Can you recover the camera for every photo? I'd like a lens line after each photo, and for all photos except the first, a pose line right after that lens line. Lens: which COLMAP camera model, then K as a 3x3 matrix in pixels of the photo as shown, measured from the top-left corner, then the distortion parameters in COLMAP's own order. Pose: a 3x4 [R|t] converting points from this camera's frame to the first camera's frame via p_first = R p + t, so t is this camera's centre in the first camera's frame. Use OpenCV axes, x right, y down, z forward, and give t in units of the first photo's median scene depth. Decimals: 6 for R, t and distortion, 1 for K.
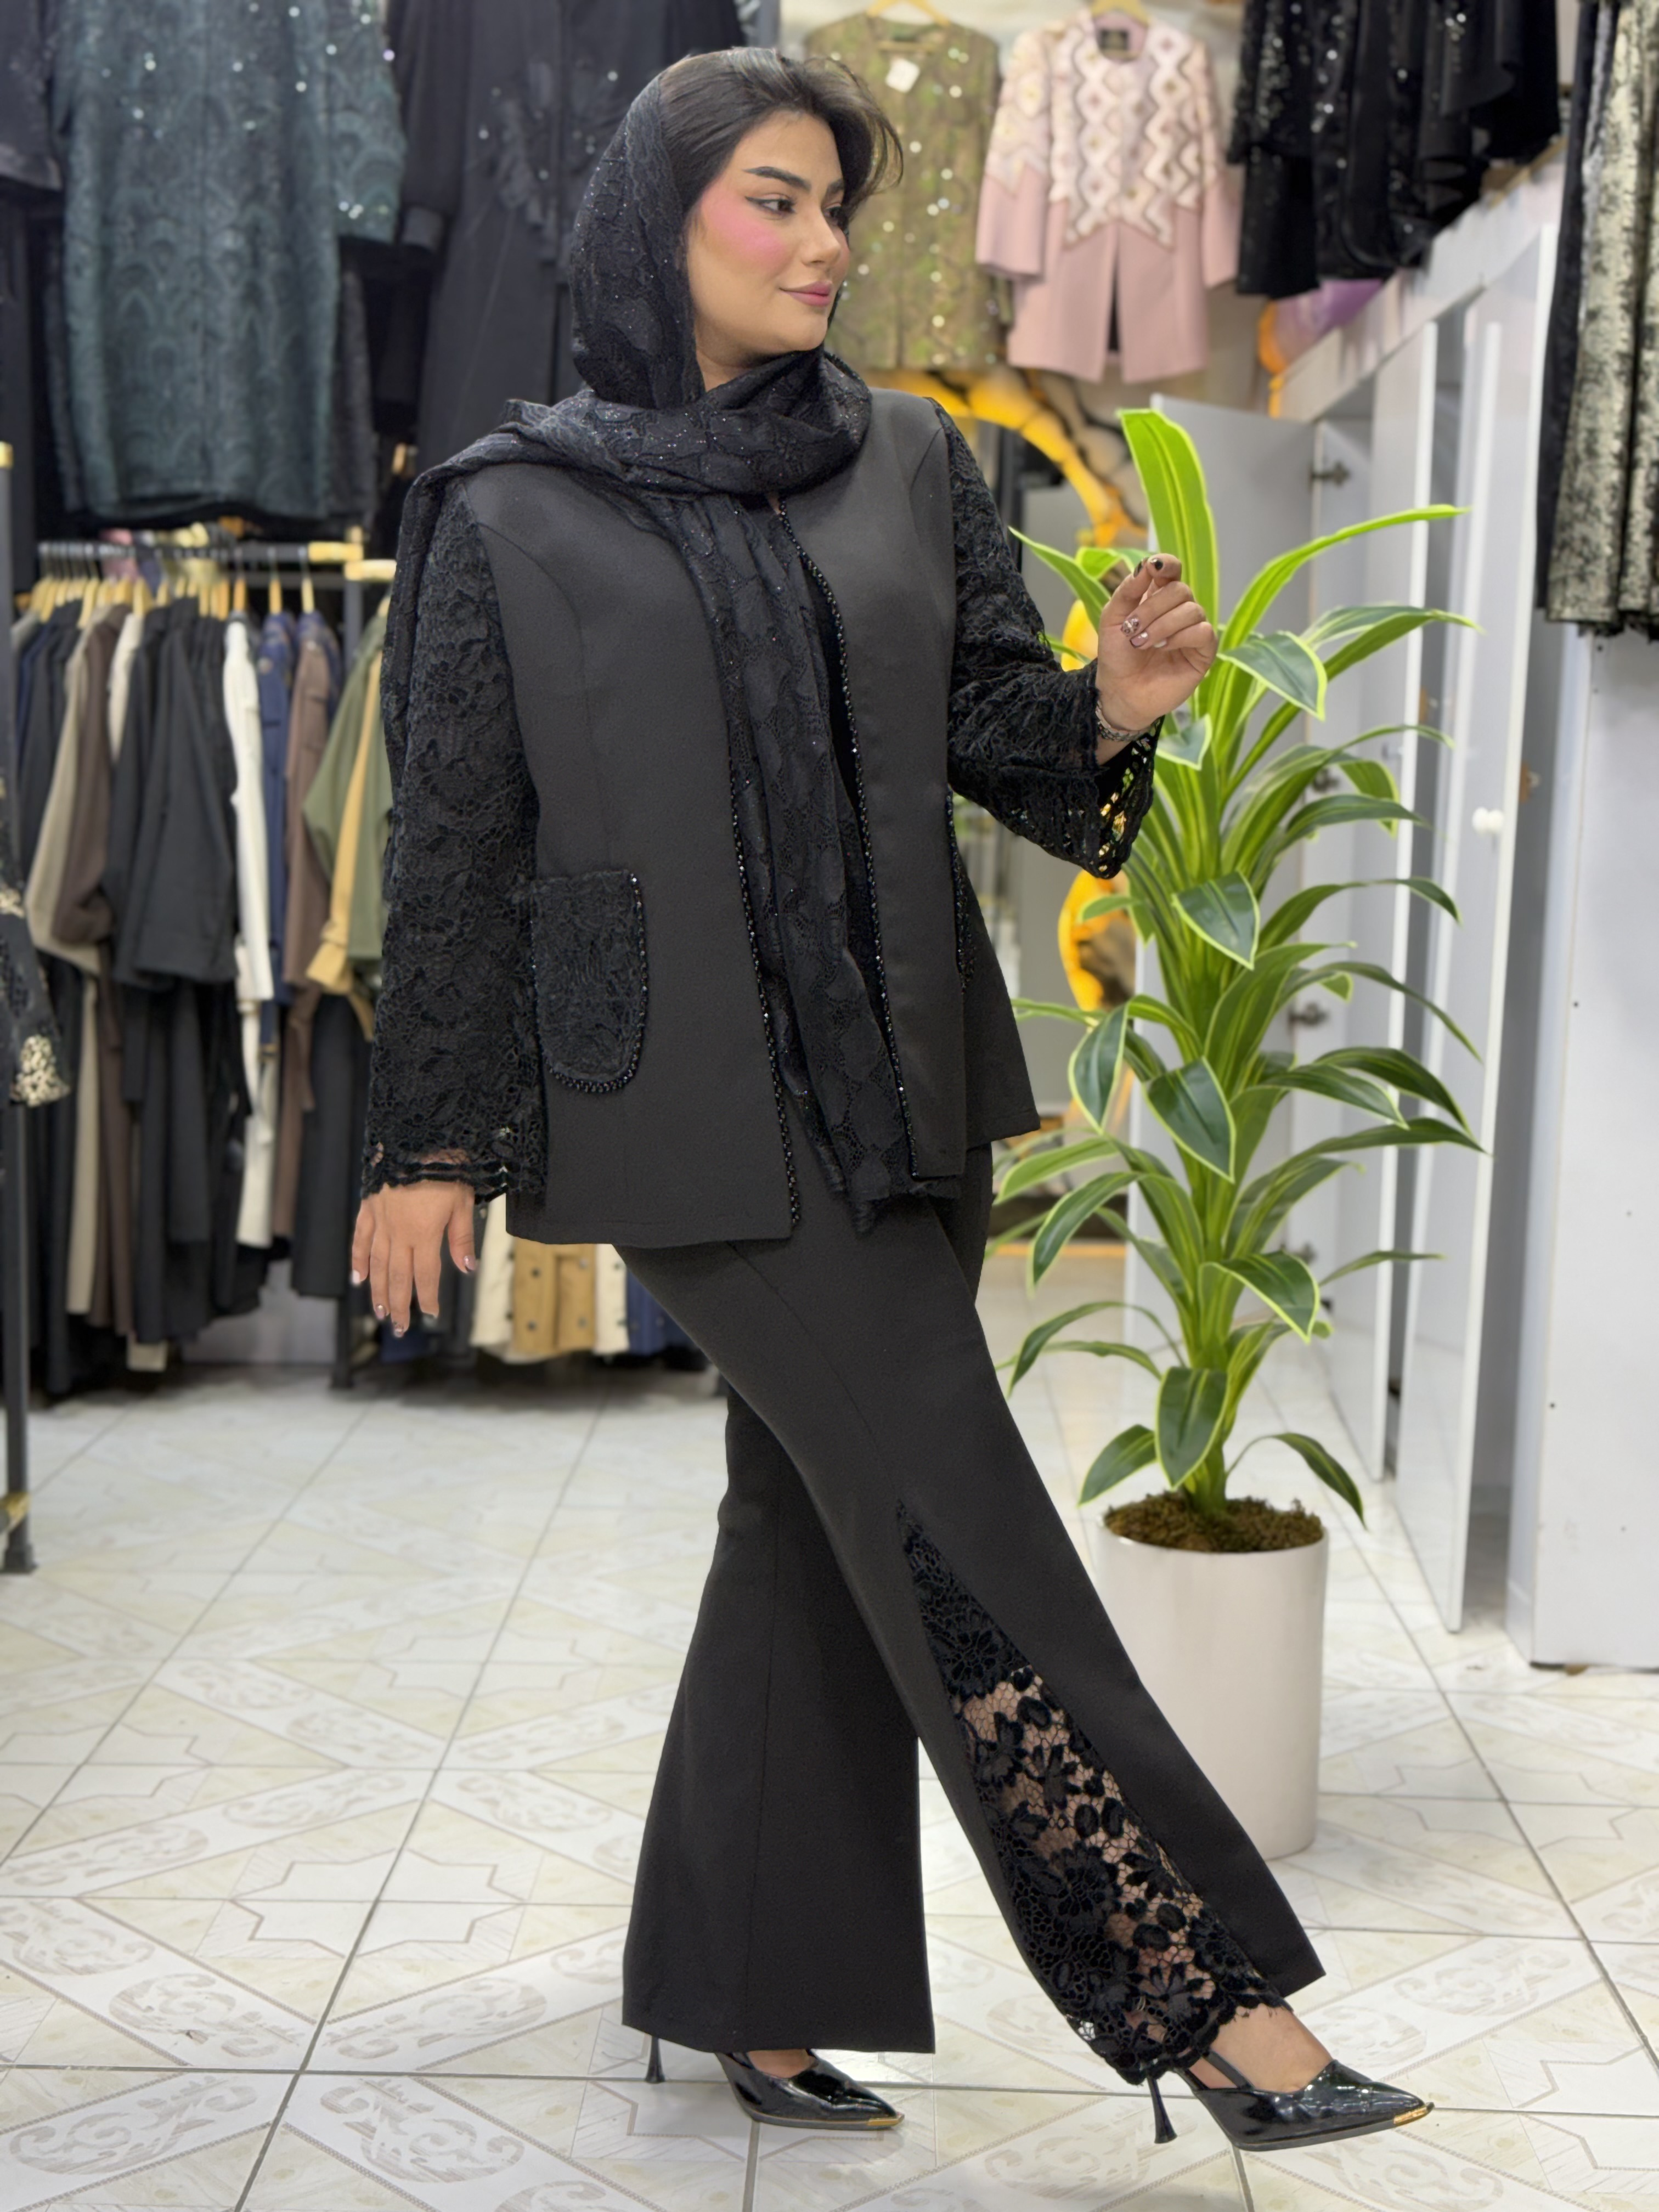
lens RADIAL K [[3110.3, 0, 808.2], [0, 3110.3, 1122.7], [0, 0, 1]] dist [0.108789, 0.000000]
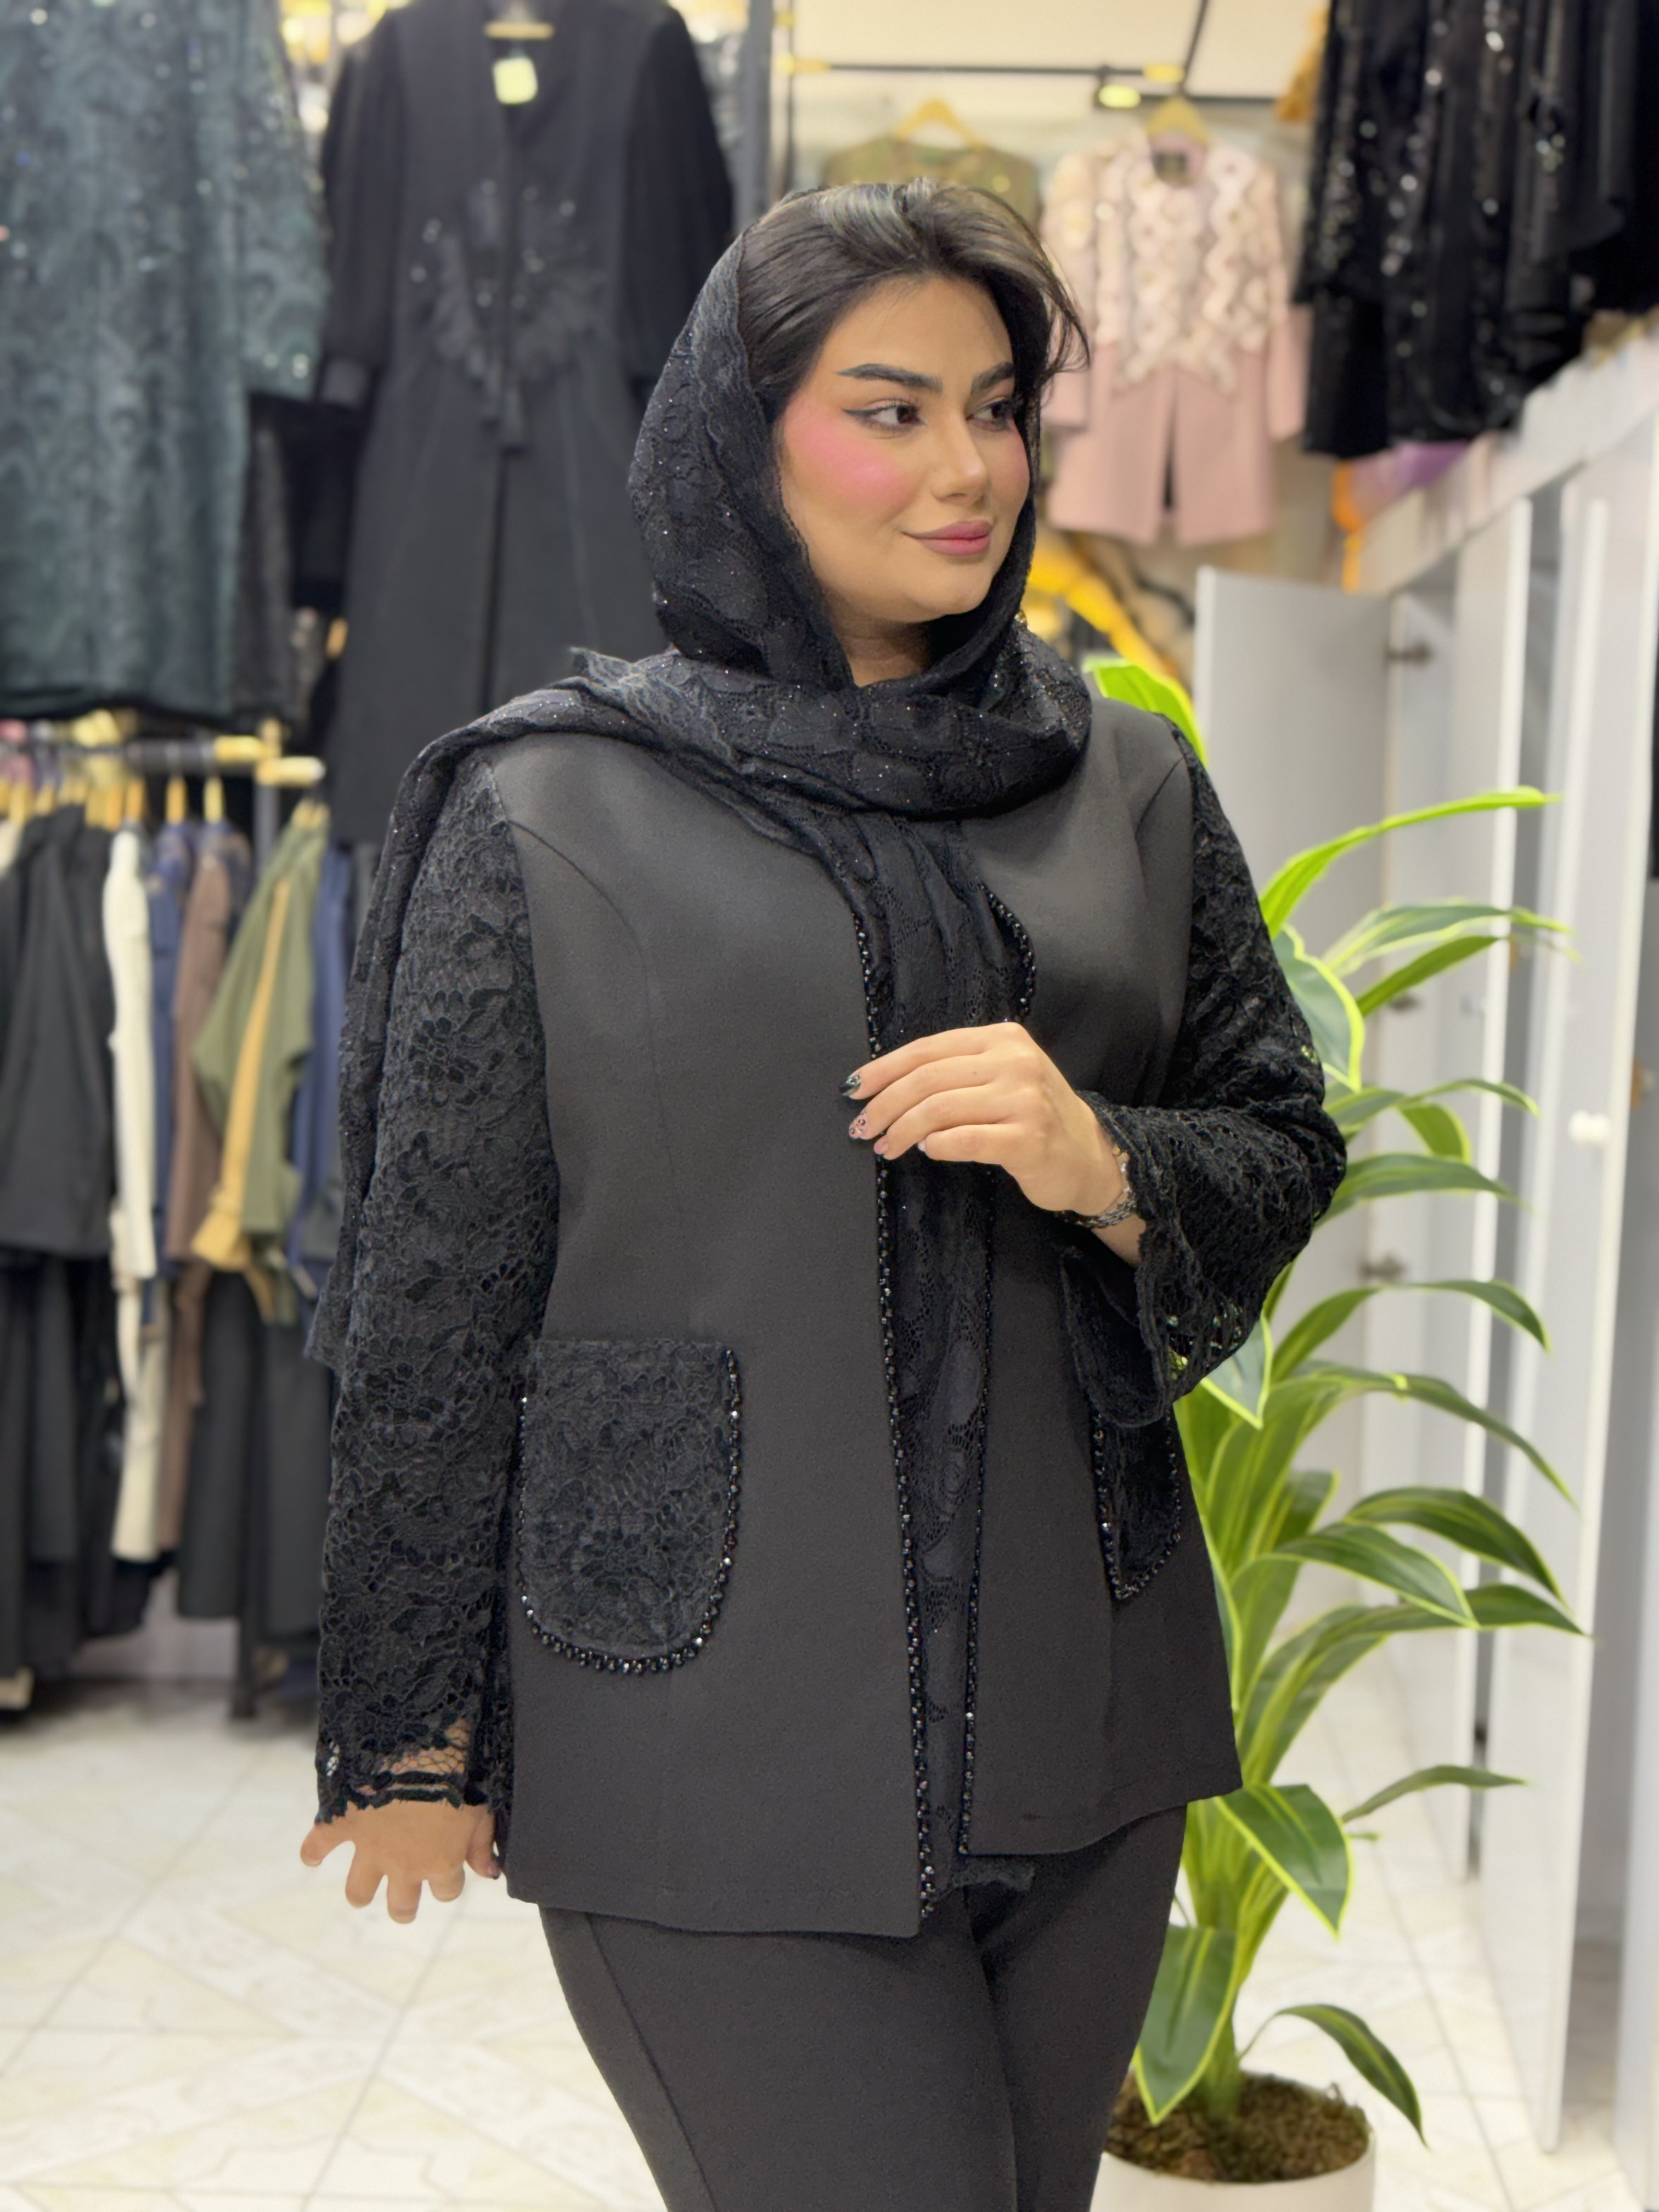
lens RADIAL K [[3110.3, 0, 802.9], [0, 3110.3, 1144.2], [0, 0, 1]] dist [0.108789, 0.000000]
pose [[0.999392, 0.009923, -0.033433, 0.033510], [-0.010832, 0.999573, -0.027134, -0.053817], [0.033149, 0.027480, 0.999073, 0.150459]]
